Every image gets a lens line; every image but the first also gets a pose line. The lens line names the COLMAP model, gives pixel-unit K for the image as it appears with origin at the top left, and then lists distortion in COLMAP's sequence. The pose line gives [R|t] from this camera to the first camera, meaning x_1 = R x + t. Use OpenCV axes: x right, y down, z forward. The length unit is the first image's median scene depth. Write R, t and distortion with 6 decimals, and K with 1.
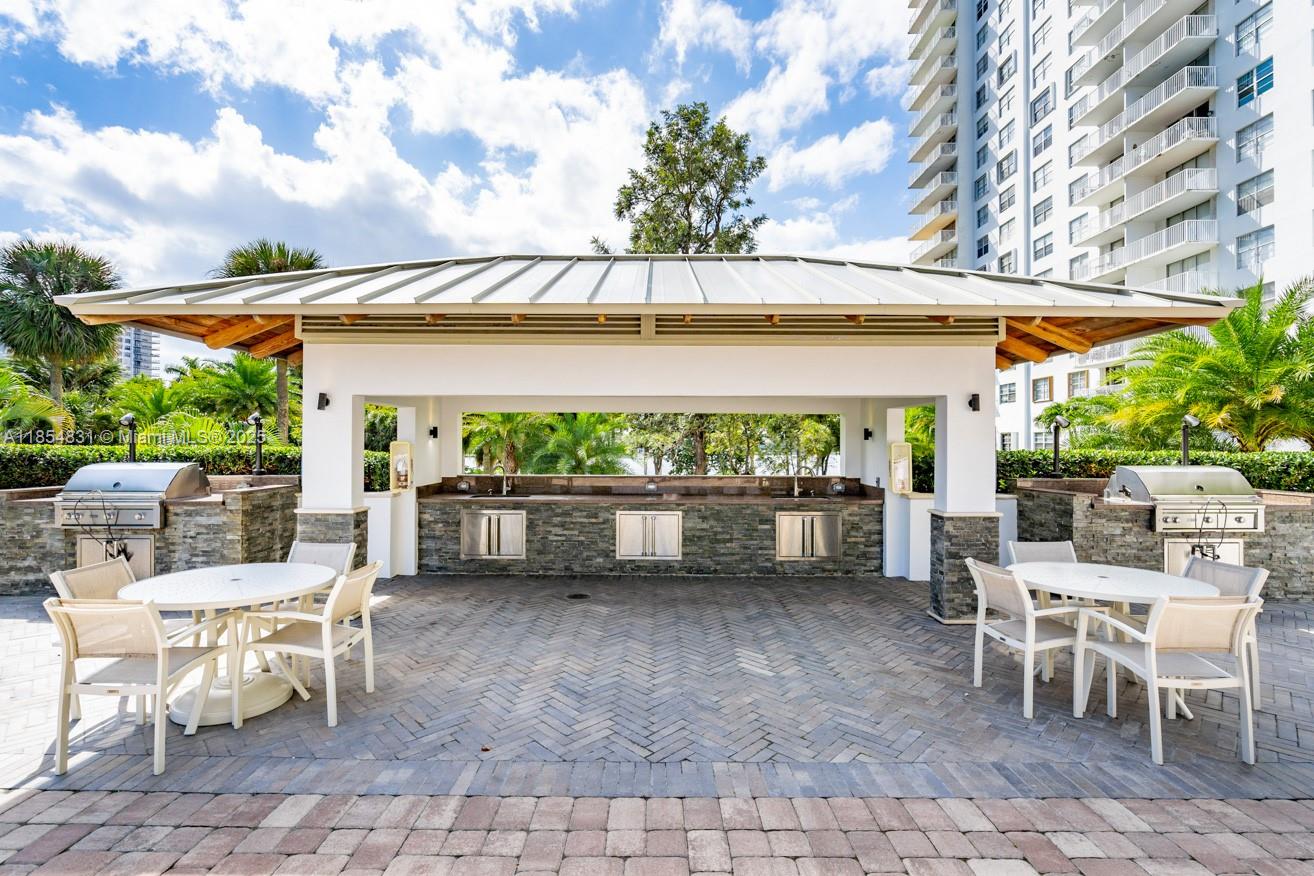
lens RADIAL K [[622.1, 0, 657.0], [0, 622.1, 438.0], [0, 0, 1]] dist [-0.000385, -0.000002]
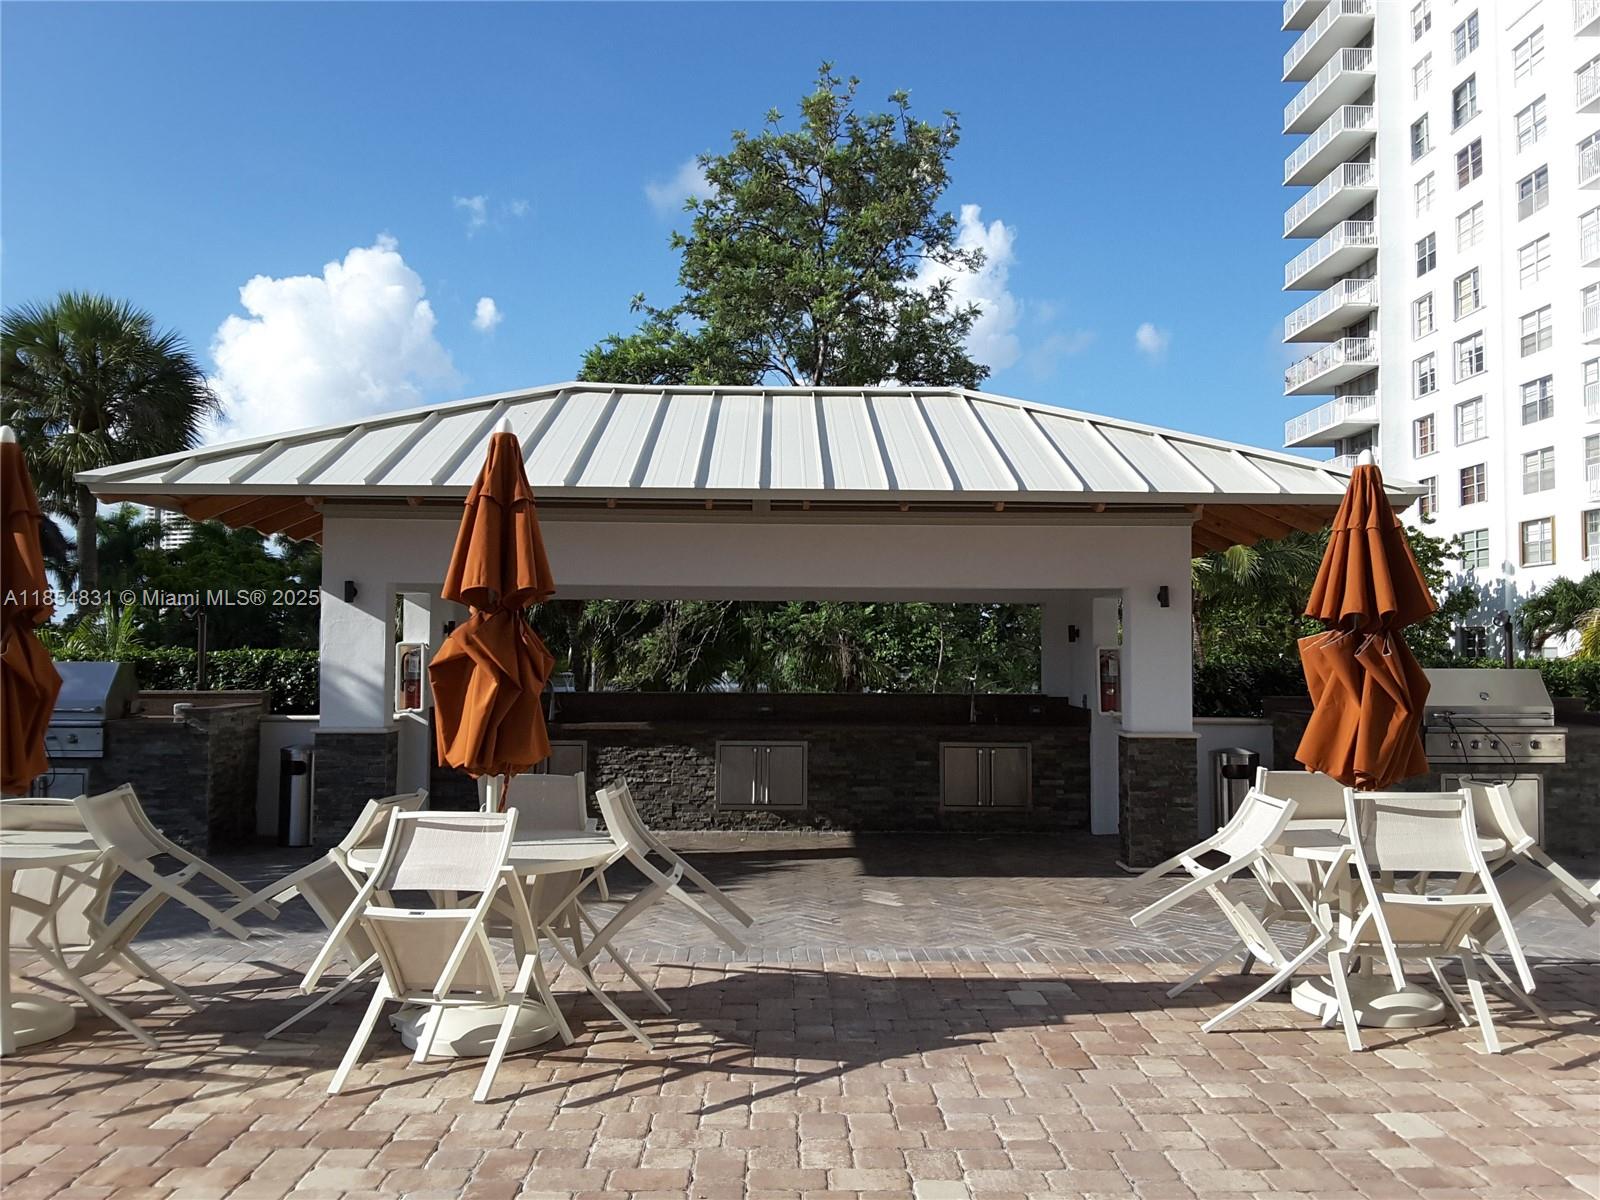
lens RADIAL K [[1442.6, 0, 800.0], [0, 1442.6, 600.0], [0, 0, 1]] dist [0.008166, 0.001732]
pose [[0.999860, 0.002951, 0.016485, 0.003382], [-0.002569, 0.999728, -0.023192, -0.005970], [-0.016549, 0.023146, 0.999595, -0.658209]]
